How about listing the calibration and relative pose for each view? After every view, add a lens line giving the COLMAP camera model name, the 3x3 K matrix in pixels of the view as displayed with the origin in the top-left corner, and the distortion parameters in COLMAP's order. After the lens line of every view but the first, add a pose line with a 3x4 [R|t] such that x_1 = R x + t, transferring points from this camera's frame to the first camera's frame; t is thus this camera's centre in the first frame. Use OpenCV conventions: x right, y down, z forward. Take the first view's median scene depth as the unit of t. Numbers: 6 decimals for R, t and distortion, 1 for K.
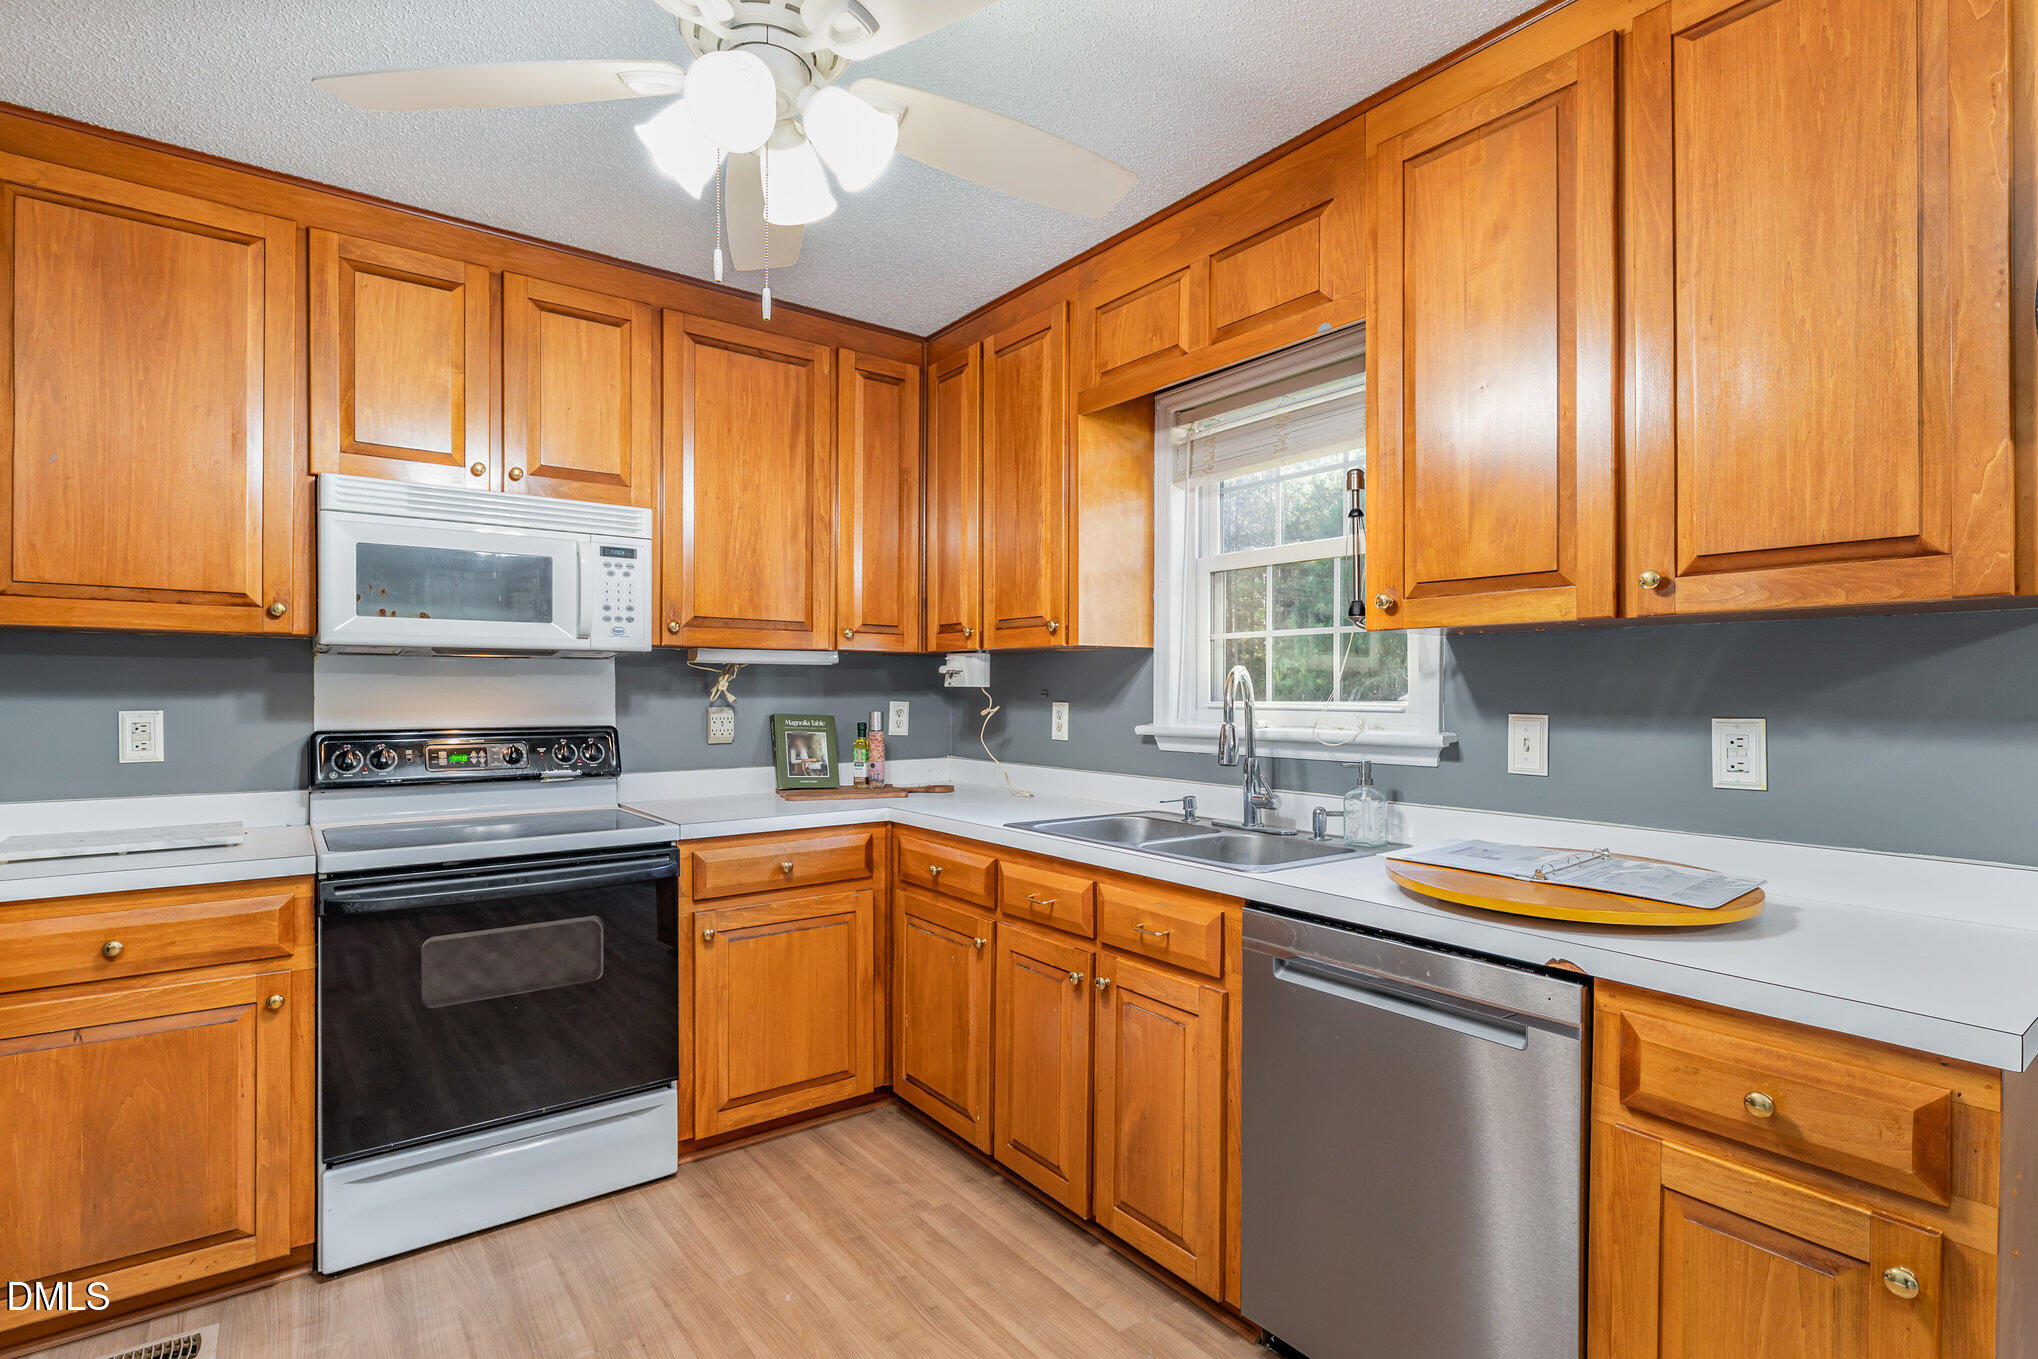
lens RADIAL K [[993.2, 0, 1017.6], [0, 993.2, 679.9], [0, 0, 1]] dist [0.000009, -0.001299]
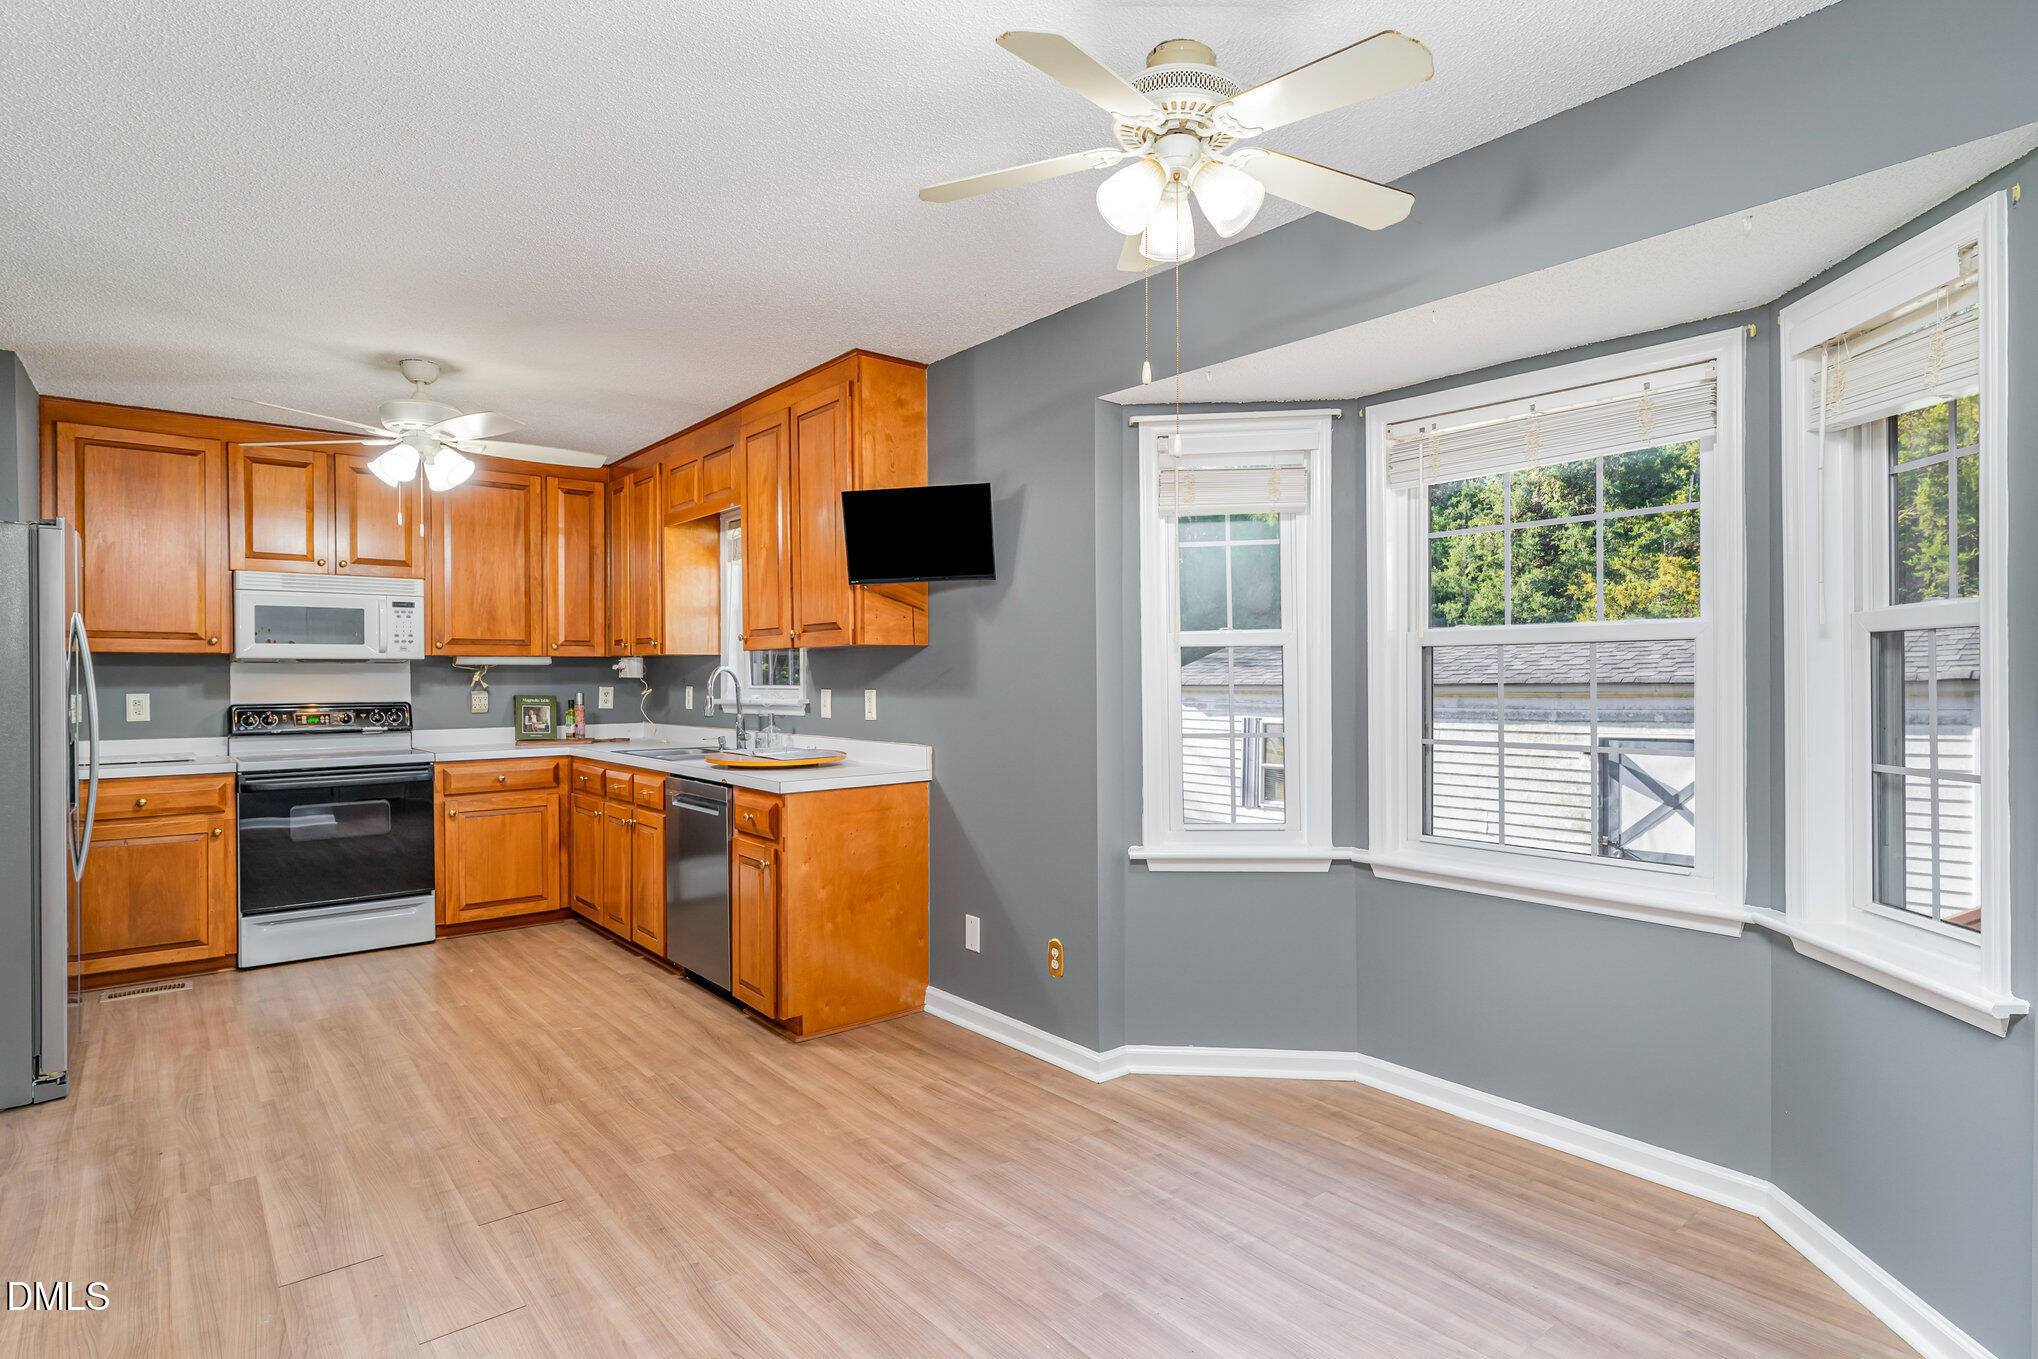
lens RADIAL K [[1044.9, 0, 1022.1], [0, 1044.9, 669.1], [0, 0, 1]] dist [-0.009842, -0.001436]
pose [[0.998555, -0.007036, 0.053282, 0.638983], [0.006921, 0.999973, 0.002345, -0.008225], [-0.053297, -0.001973, 0.998577, -0.978236]]
